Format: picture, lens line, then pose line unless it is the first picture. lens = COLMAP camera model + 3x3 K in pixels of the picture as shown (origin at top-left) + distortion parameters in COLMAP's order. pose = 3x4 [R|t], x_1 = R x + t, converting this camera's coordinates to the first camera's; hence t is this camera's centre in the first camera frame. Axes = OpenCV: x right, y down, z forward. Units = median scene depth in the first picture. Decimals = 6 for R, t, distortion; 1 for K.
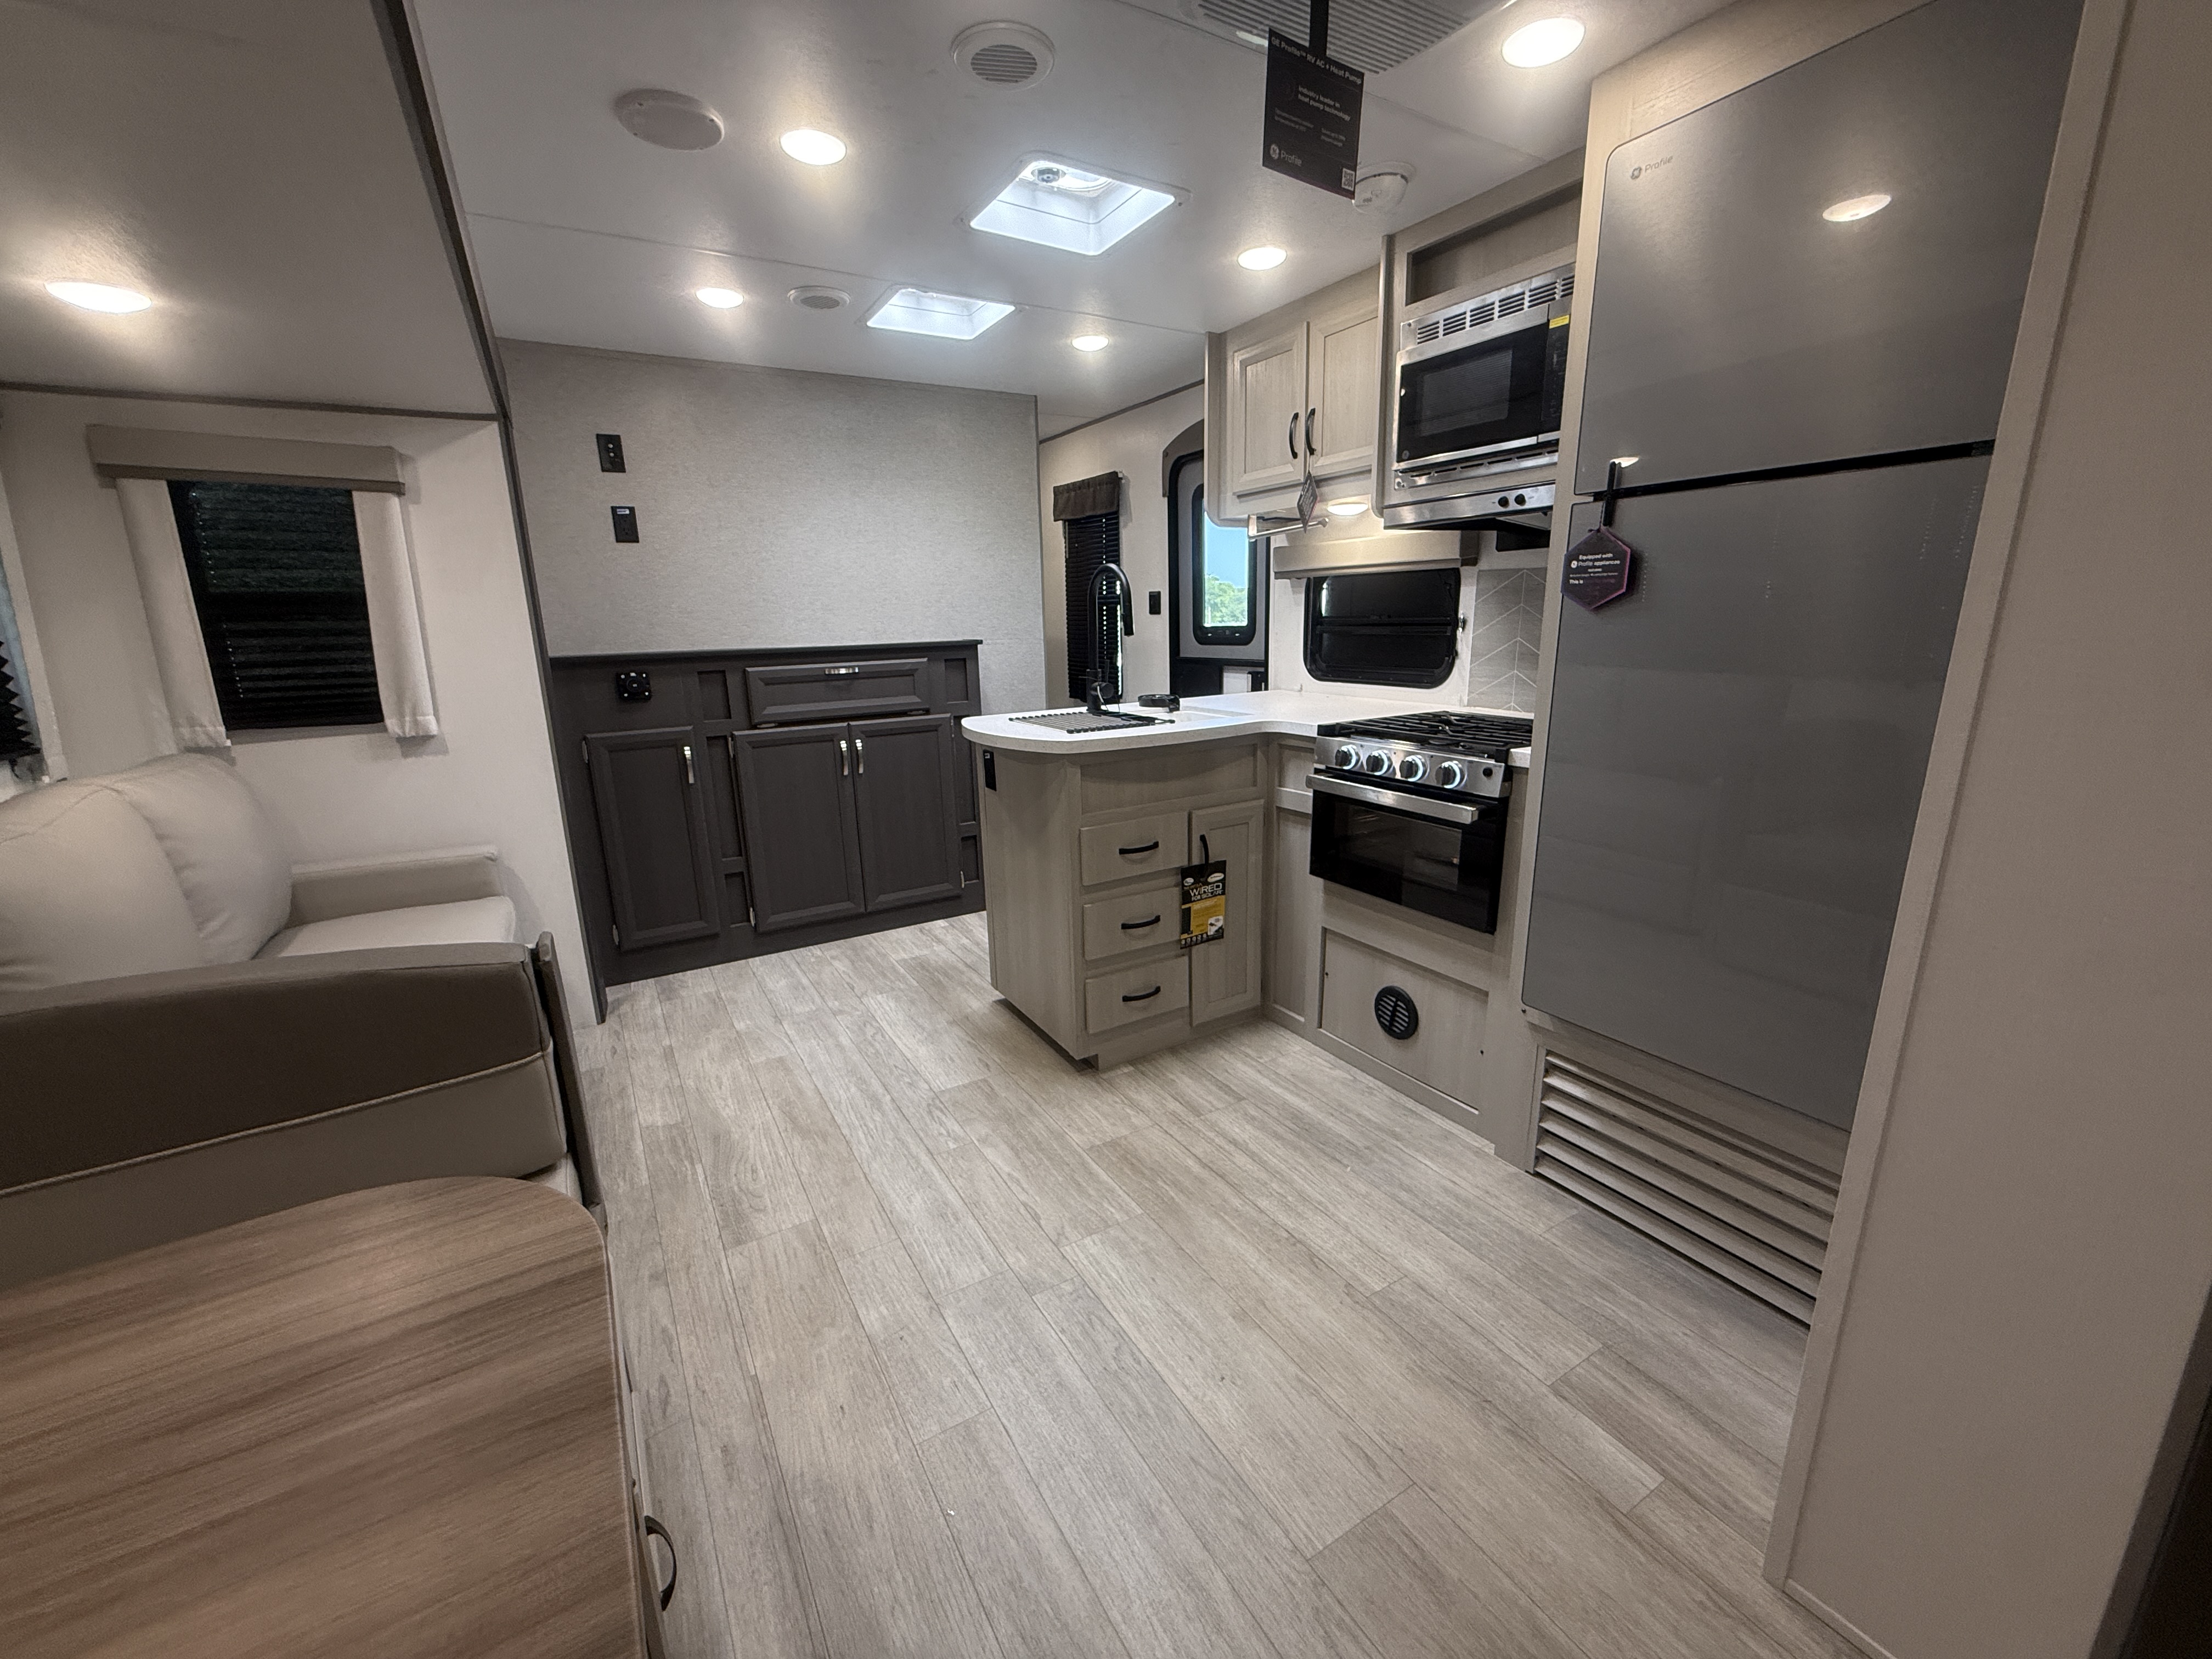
lens RADIAL K [[886.8, 0, 1099.0], [0, 886.8, 830.6], [0, 0, 1]] dist [-0.001441, 0.000426]
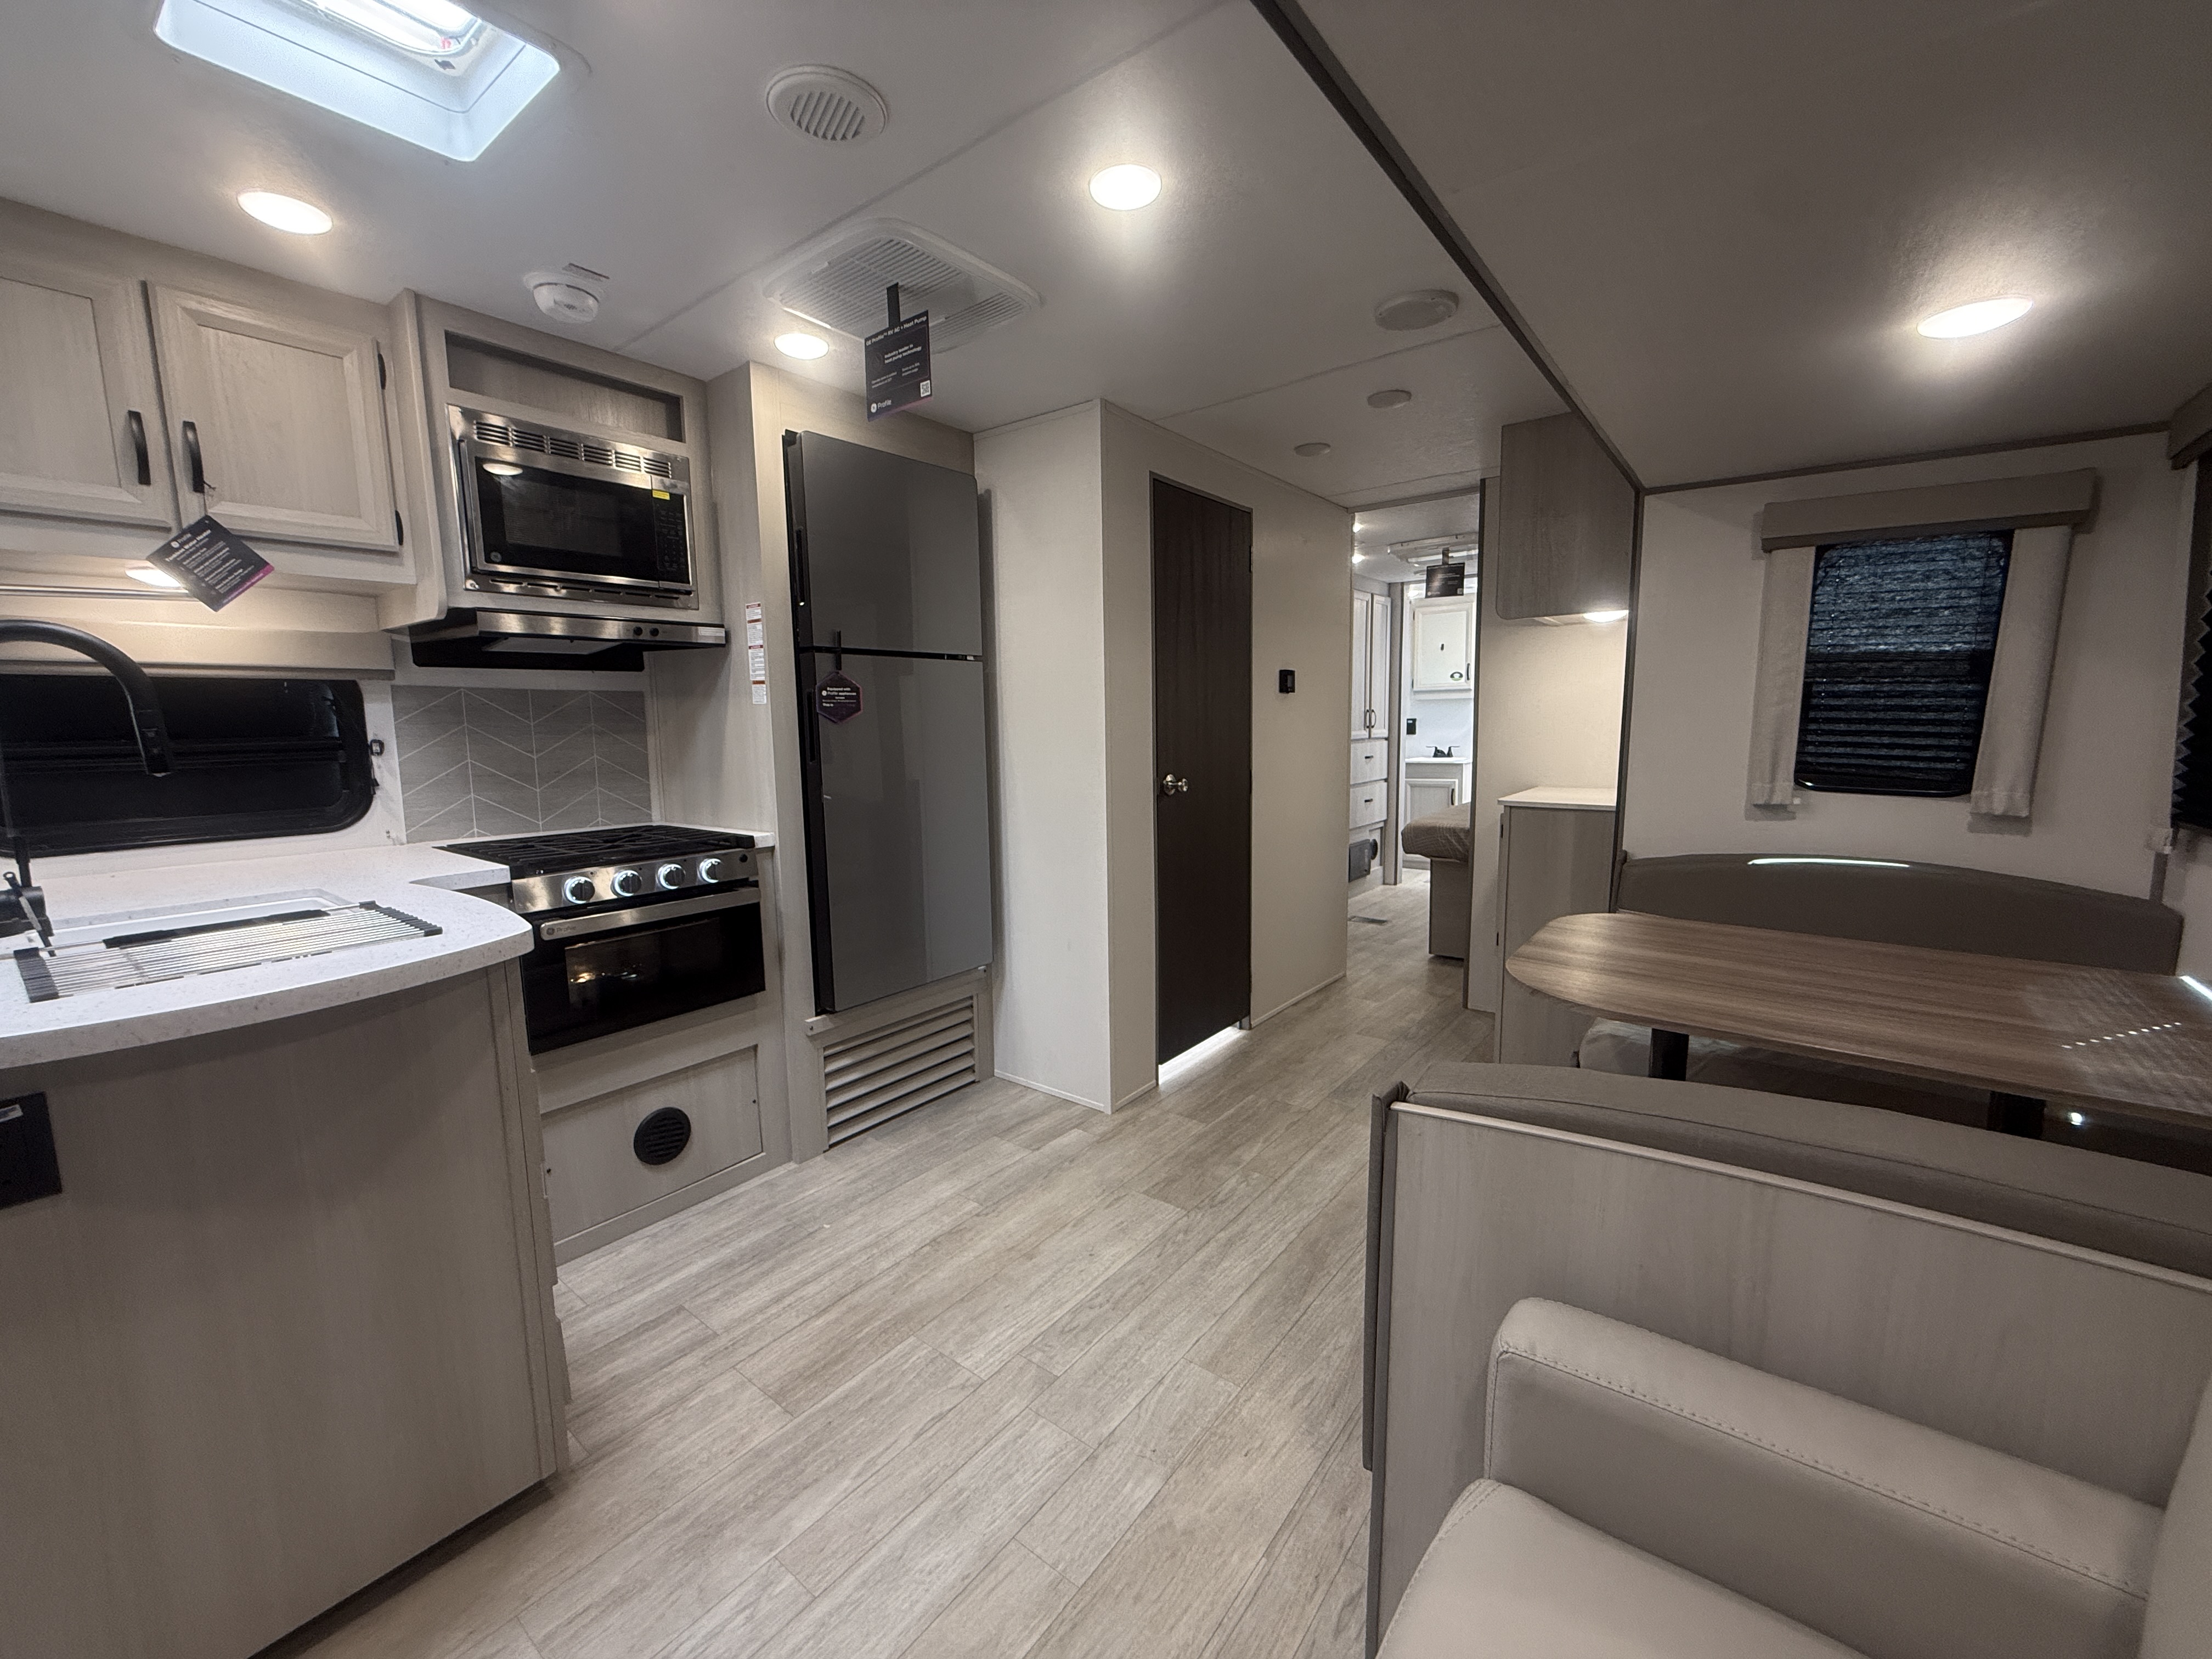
lens RADIAL K [[886.8, 0, 1100.5], [0, 886.8, 829.5], [0, 0, 1]] dist [-0.001441, 0.000426]
pose [[-0.365787, -0.092052, 0.926135, -0.683376], [0.241865, 0.951506, 0.190100, -0.174617], [-0.898722, 0.293536, -0.325784, 0.776746]]
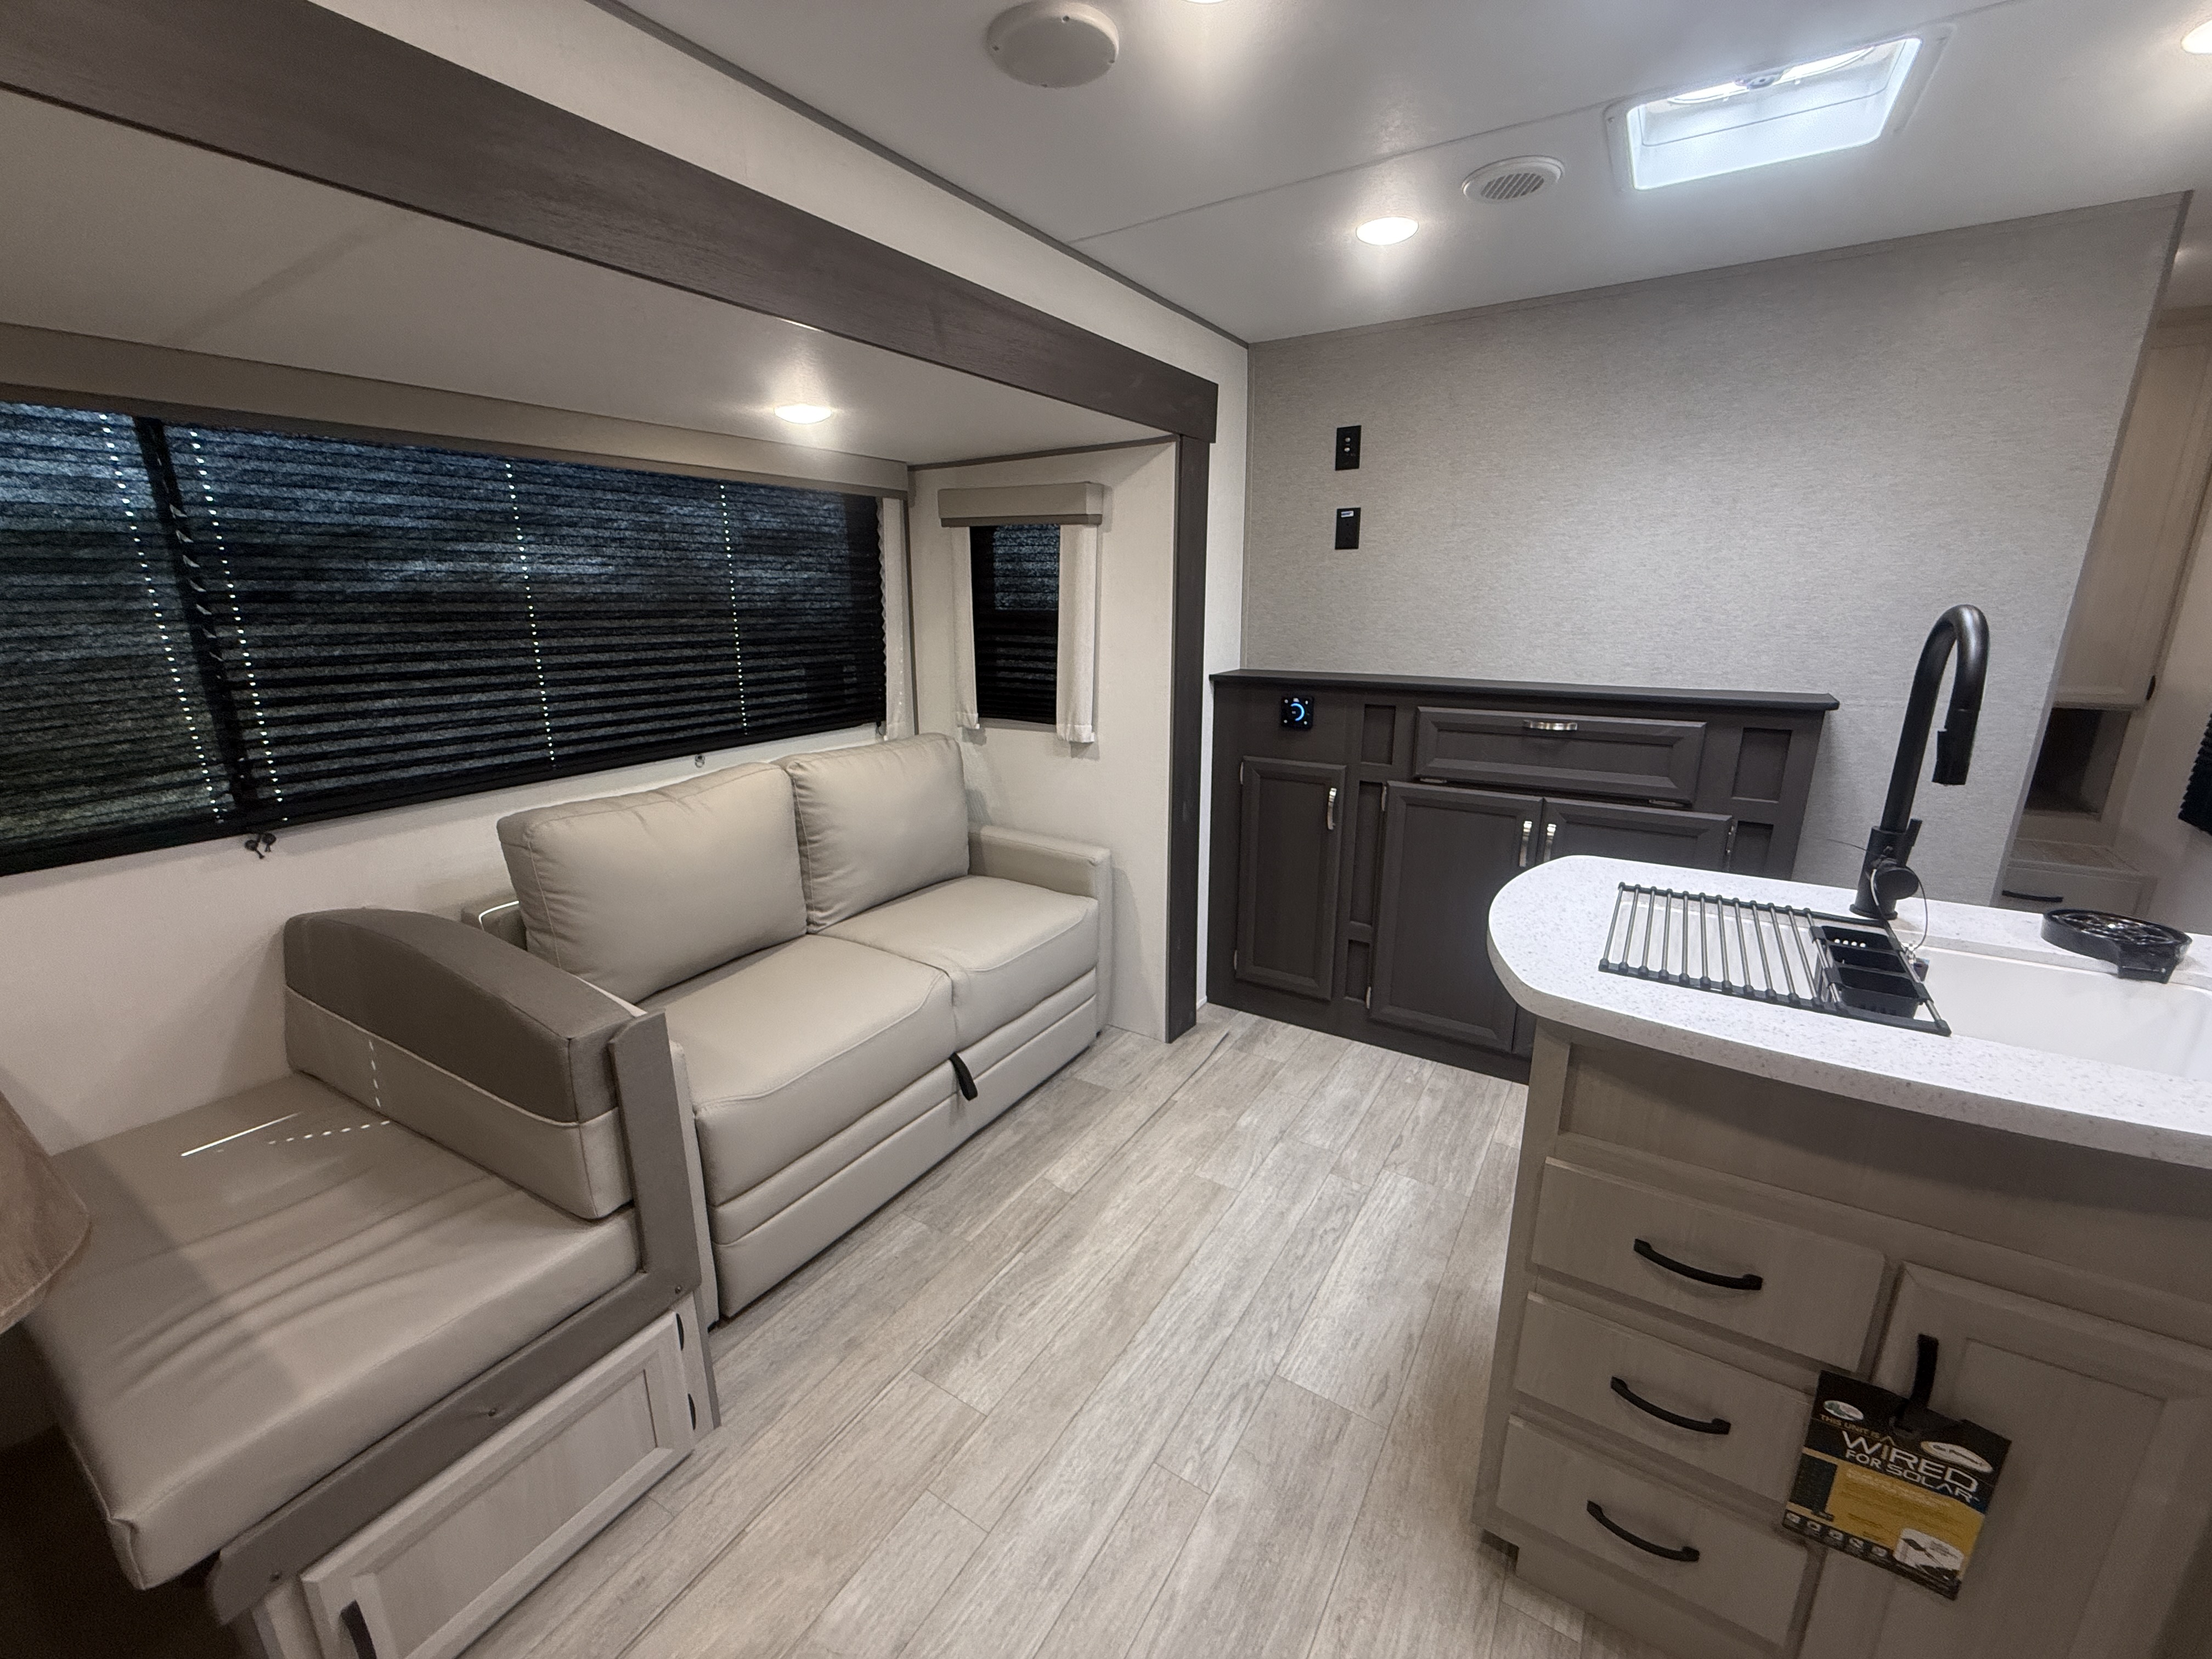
lens RADIAL K [[886.8, 0, 1098.7], [0, 886.8, 830.4], [0, 0, 1]] dist [-0.001441, 0.000426]
pose [[0.451264, 0.257022, -0.854576, 0.238286], [-0.214645, 0.960774, 0.175618, -0.207481], [0.866192, 0.104181, 0.488731, 0.503519]]
